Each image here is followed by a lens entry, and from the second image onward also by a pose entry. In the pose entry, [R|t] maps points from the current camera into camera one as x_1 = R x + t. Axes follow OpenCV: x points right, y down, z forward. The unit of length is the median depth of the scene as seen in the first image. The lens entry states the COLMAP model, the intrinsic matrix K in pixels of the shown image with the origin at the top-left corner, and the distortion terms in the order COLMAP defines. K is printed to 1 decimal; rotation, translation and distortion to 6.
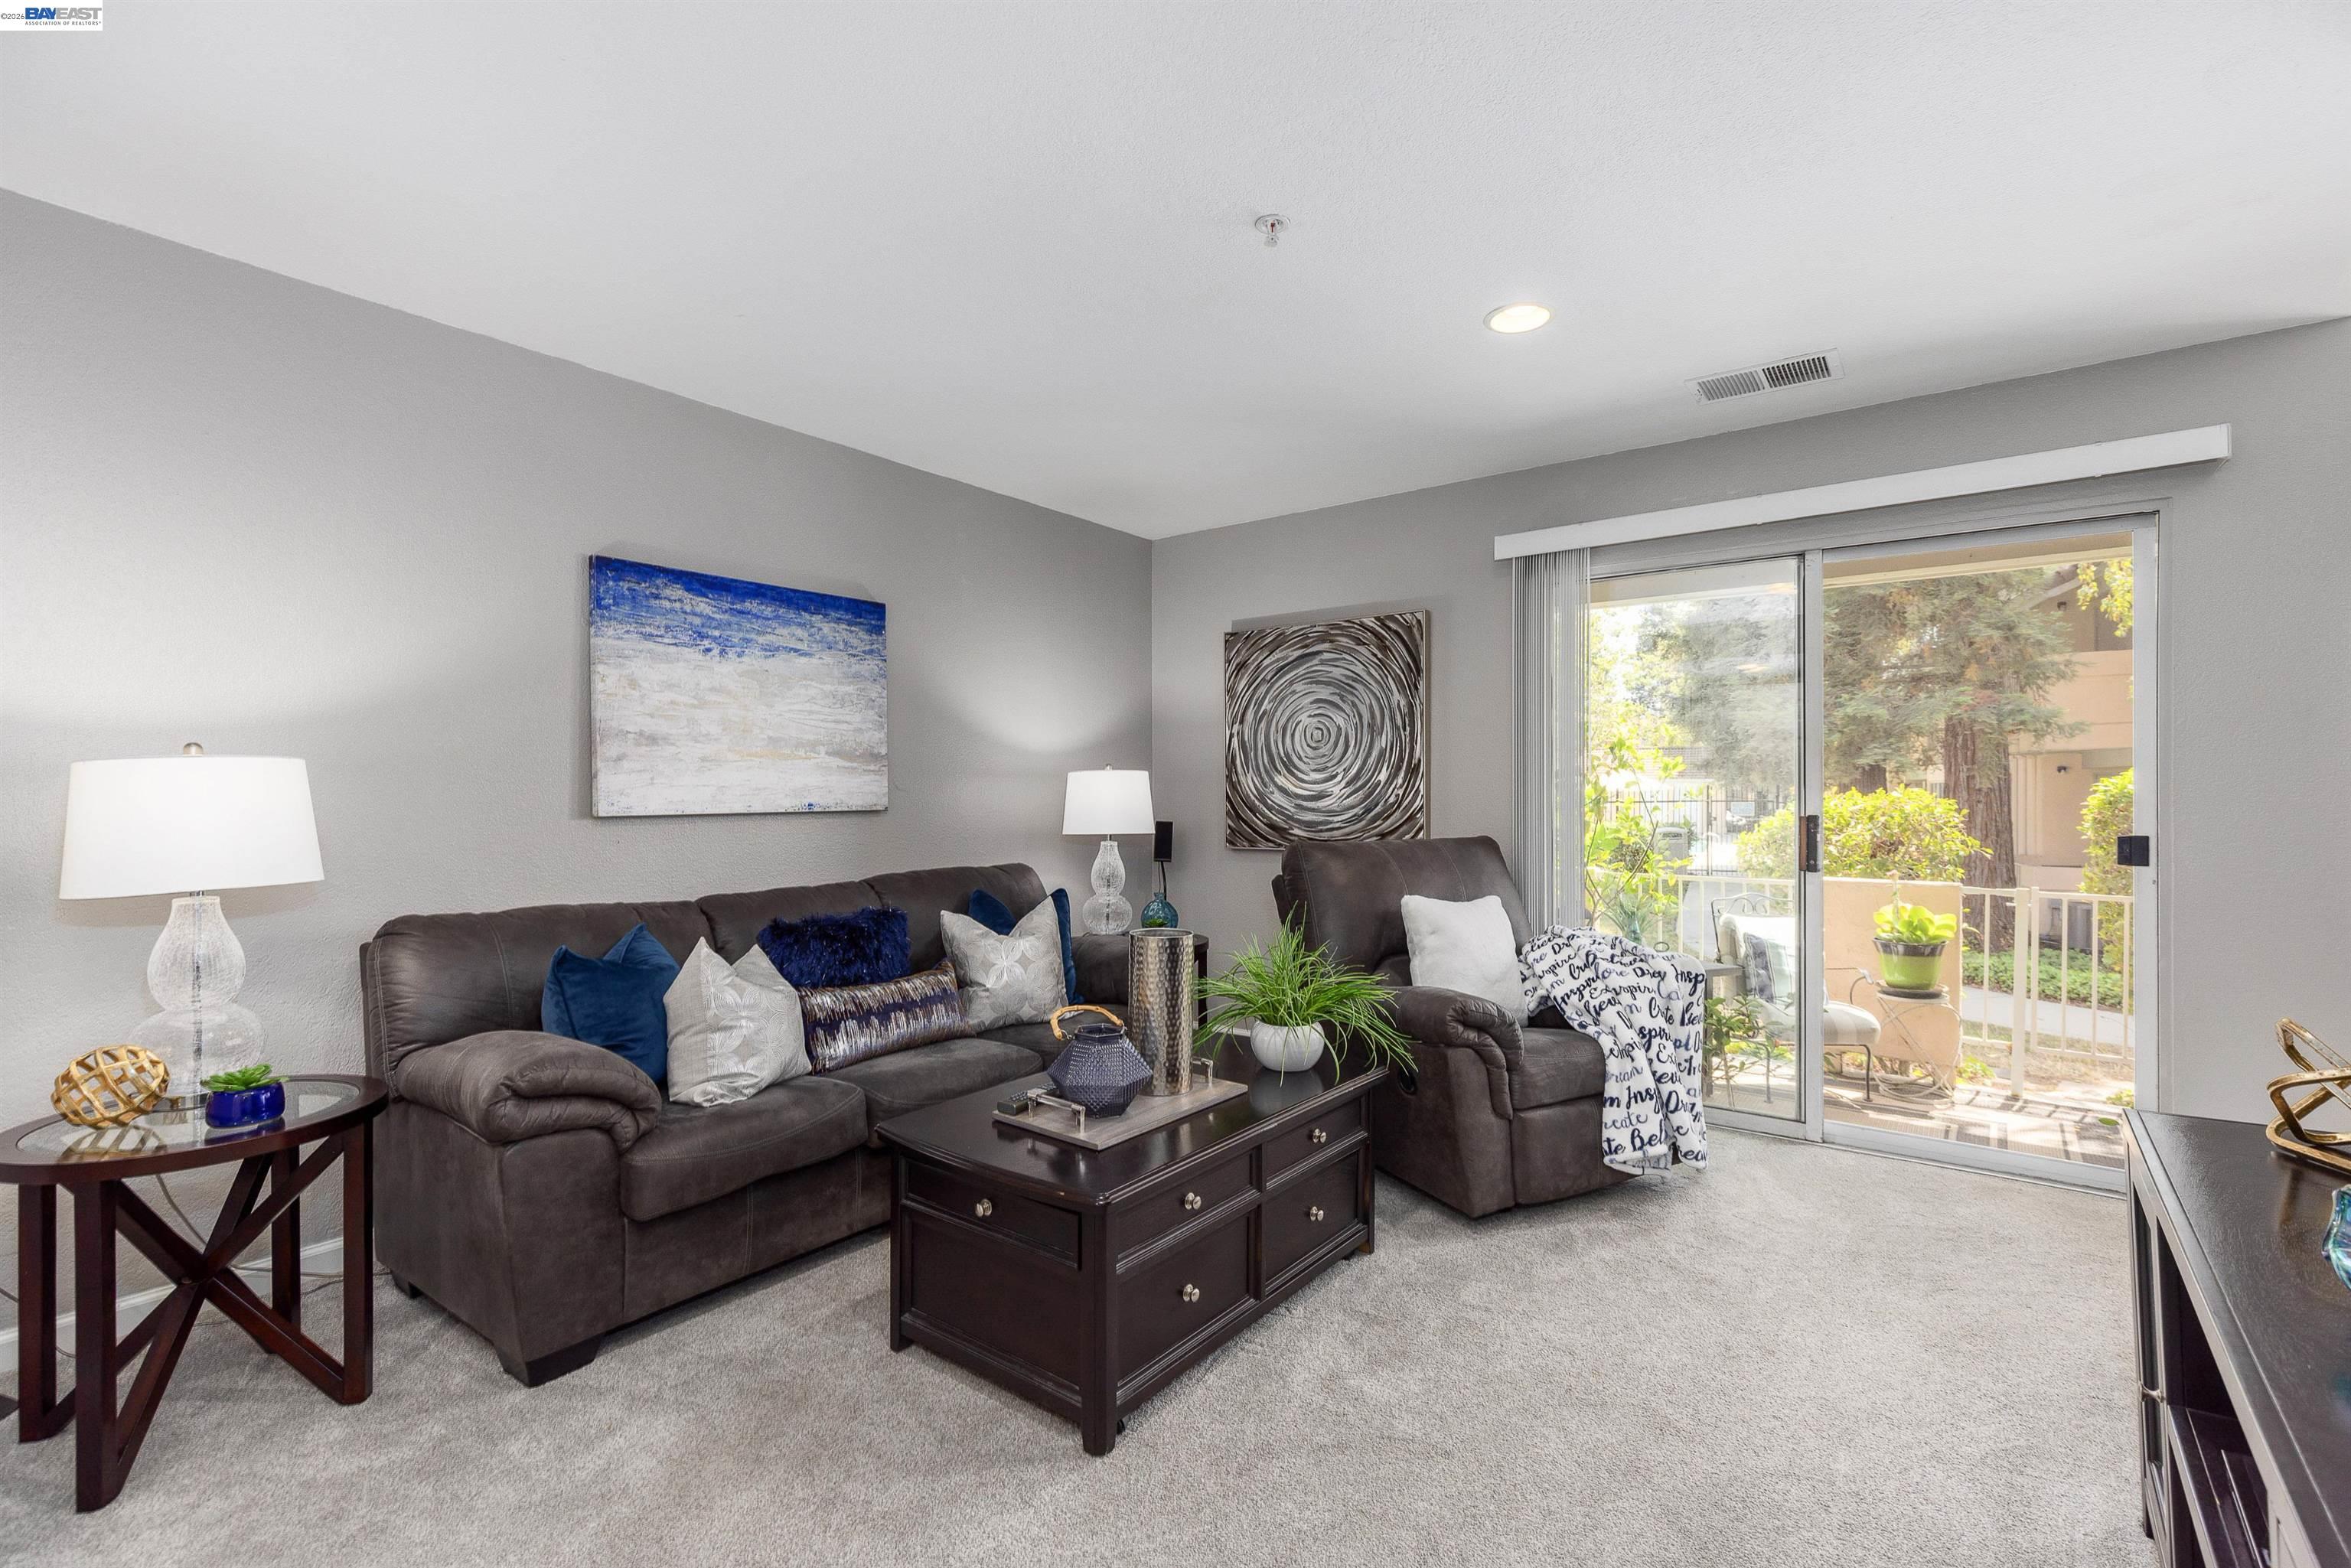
lens RADIAL K [[1034.4, 0, 1184.0], [0, 1034.4, 789.6], [0, 0, 1]] dist [-0.000536, -0.000018]
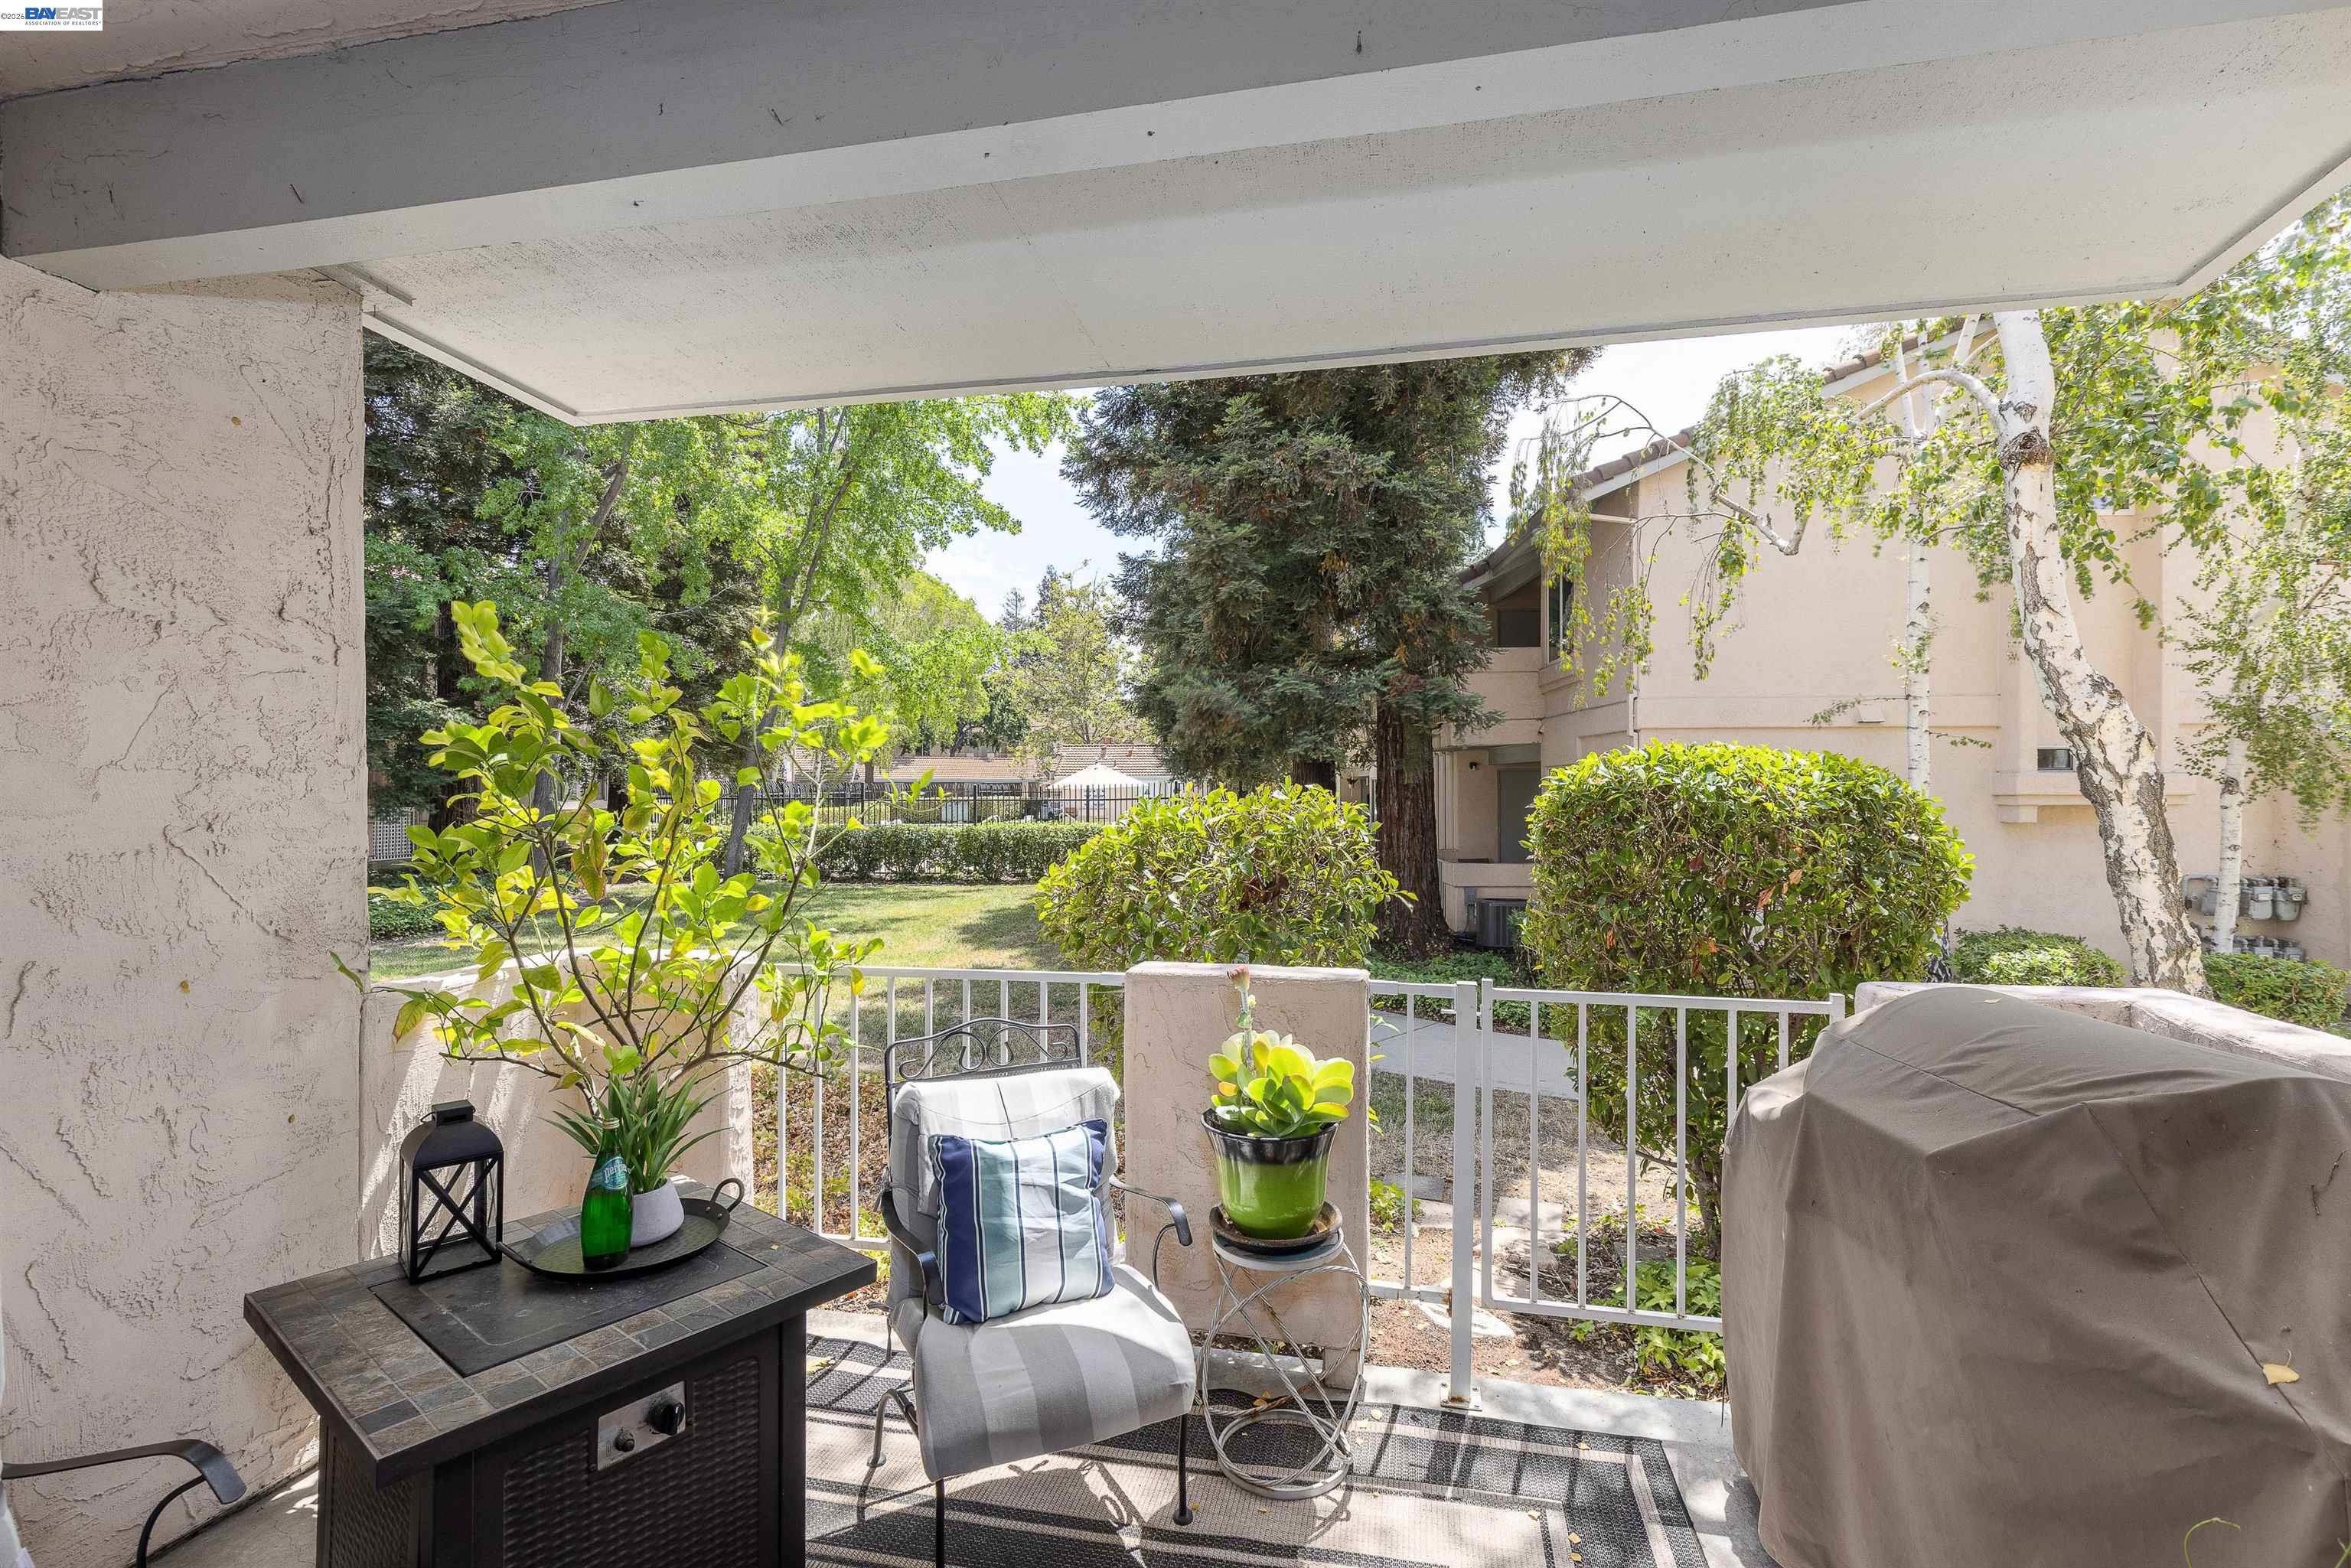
lens RADIAL K [[1050.3, 0, 1186.7], [0, 1050.3, 790.9], [0, 0, 1]] dist [0.000217, -0.000055]
pose [[0.902150, -0.003990, 0.431404, 0.544763], [0.002061, 0.999986, 0.004938, -0.000431], [-0.431418, -0.003565, 0.902145, 0.695551]]
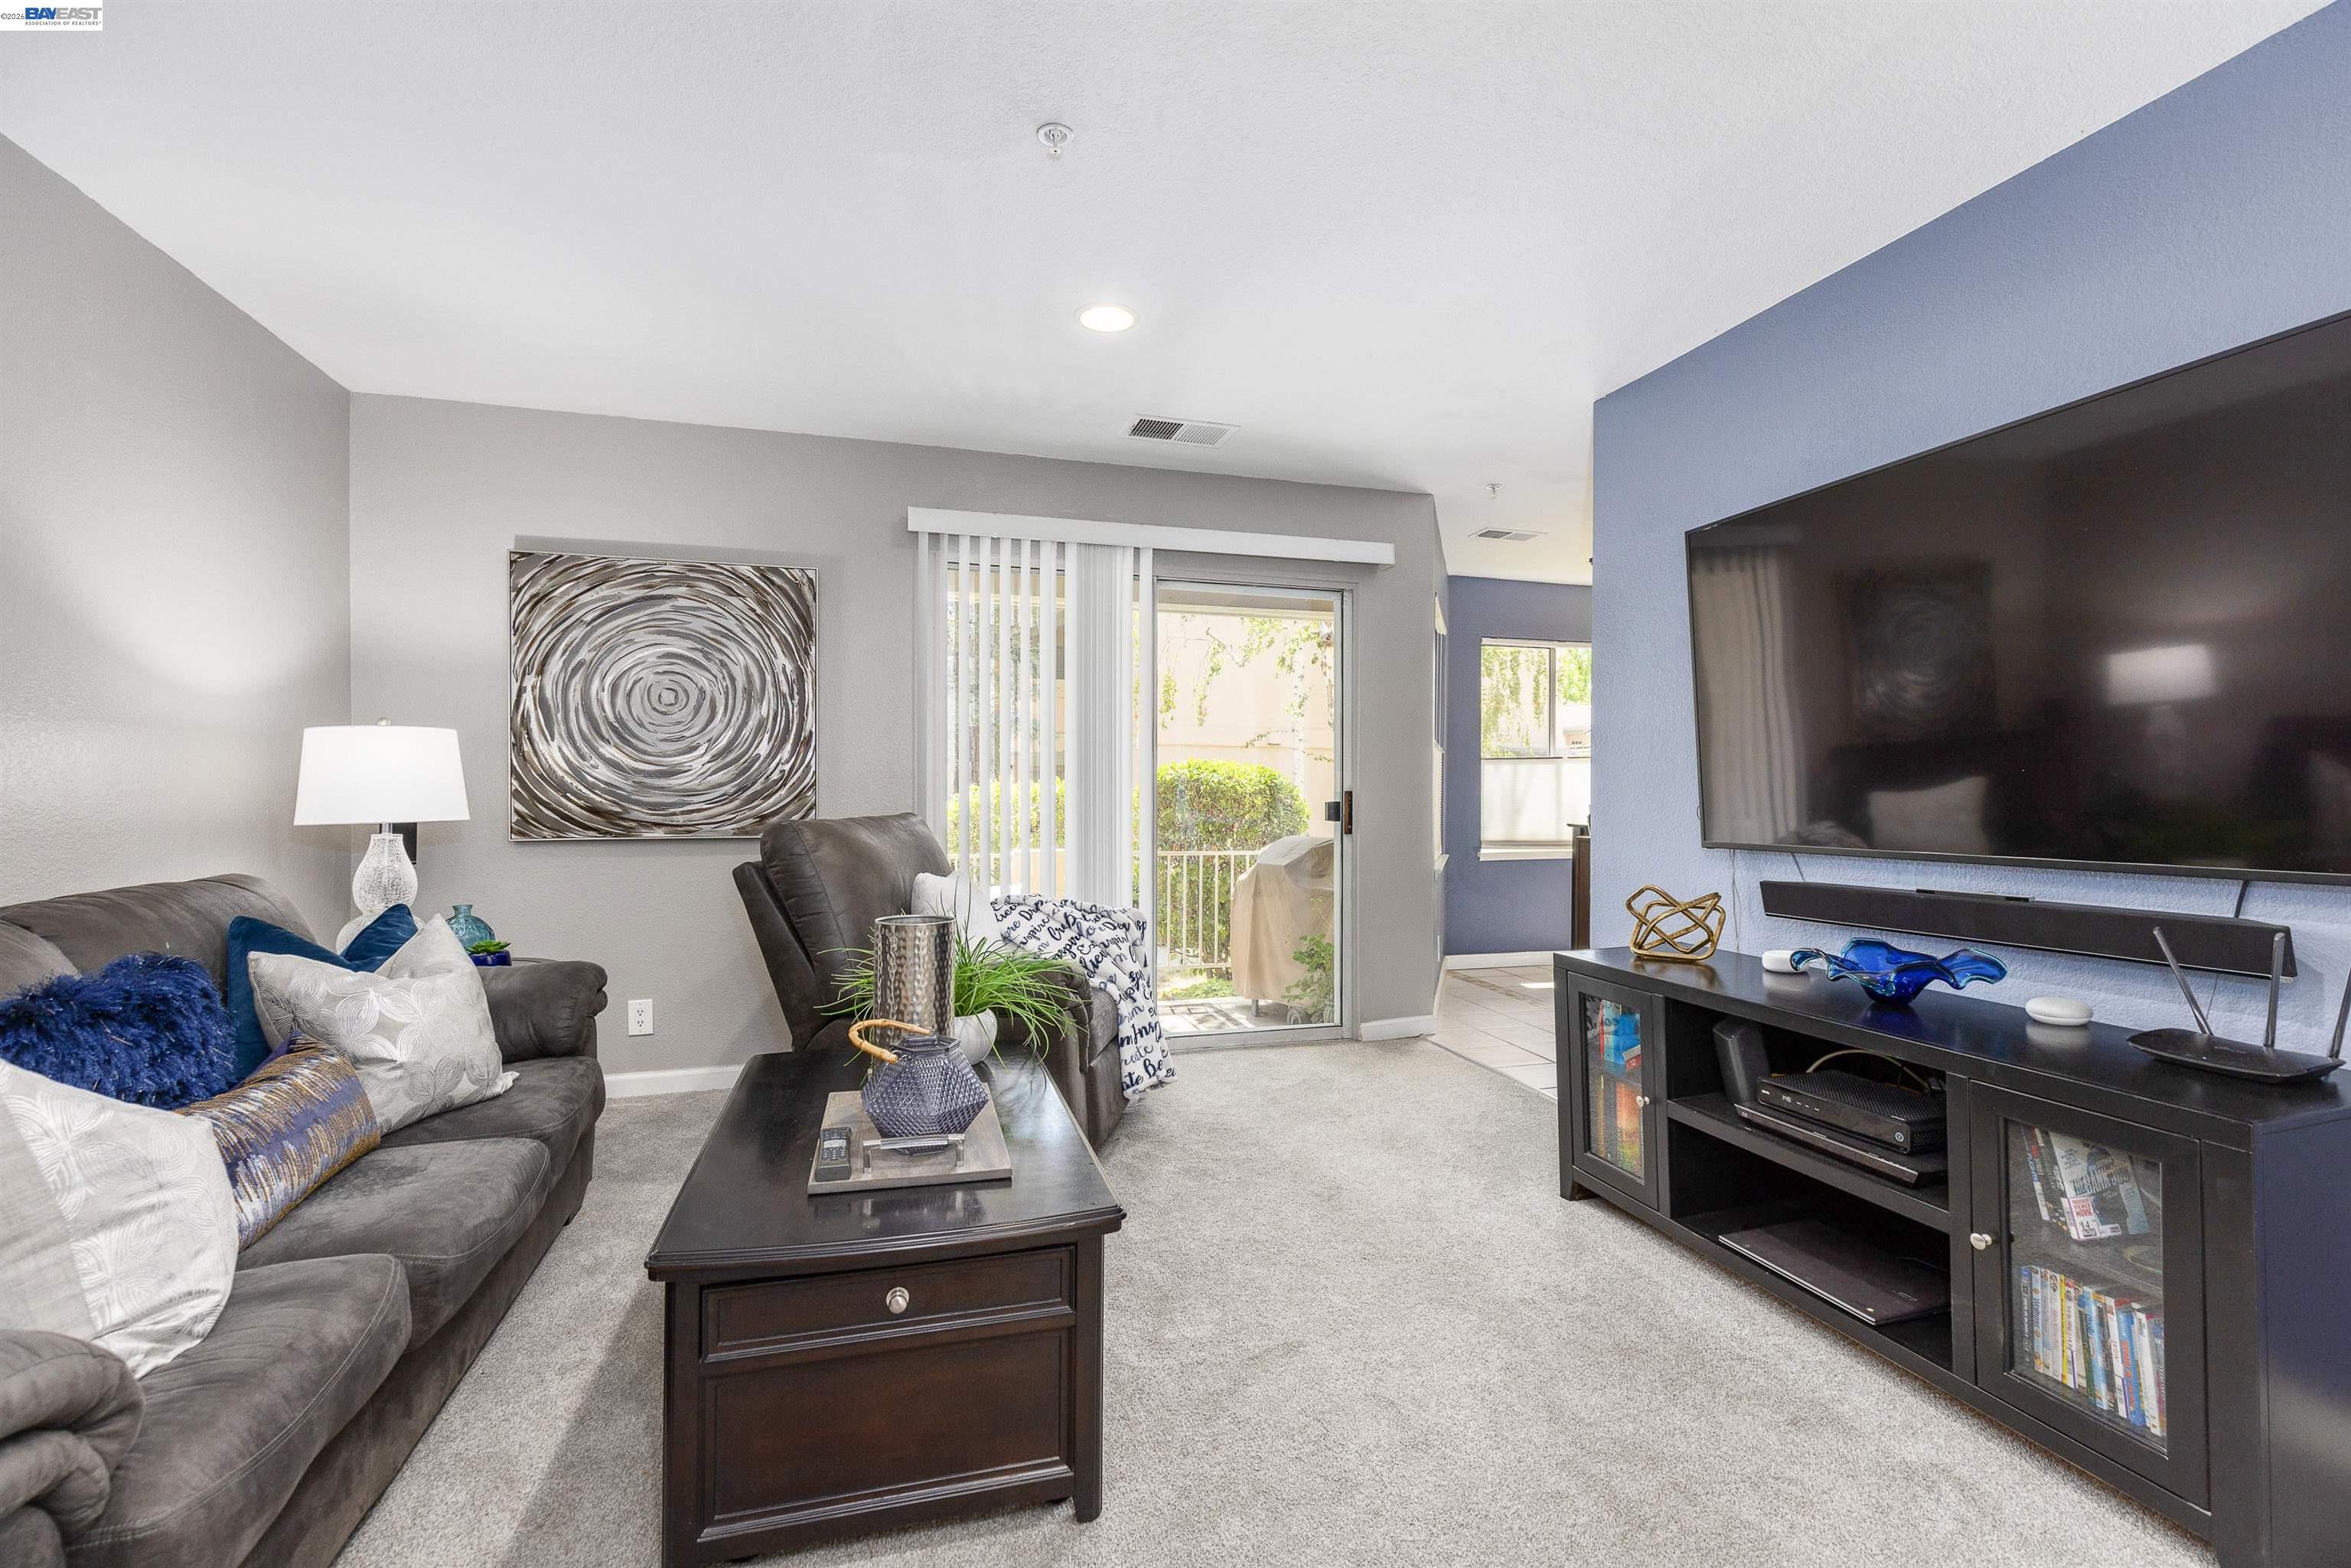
lens RADIAL K [[1050.3, 0, 1186.7], [0, 1050.3, 790.9], [0, 0, 1]] dist [0.000217, -0.000055]
pose [[0.589845, 0.000754, 0.807516, -0.302671], [-0.005418, 0.999981, 0.003024, 0.017023], [-0.807498, -0.006158, 0.589838, 0.176484]]
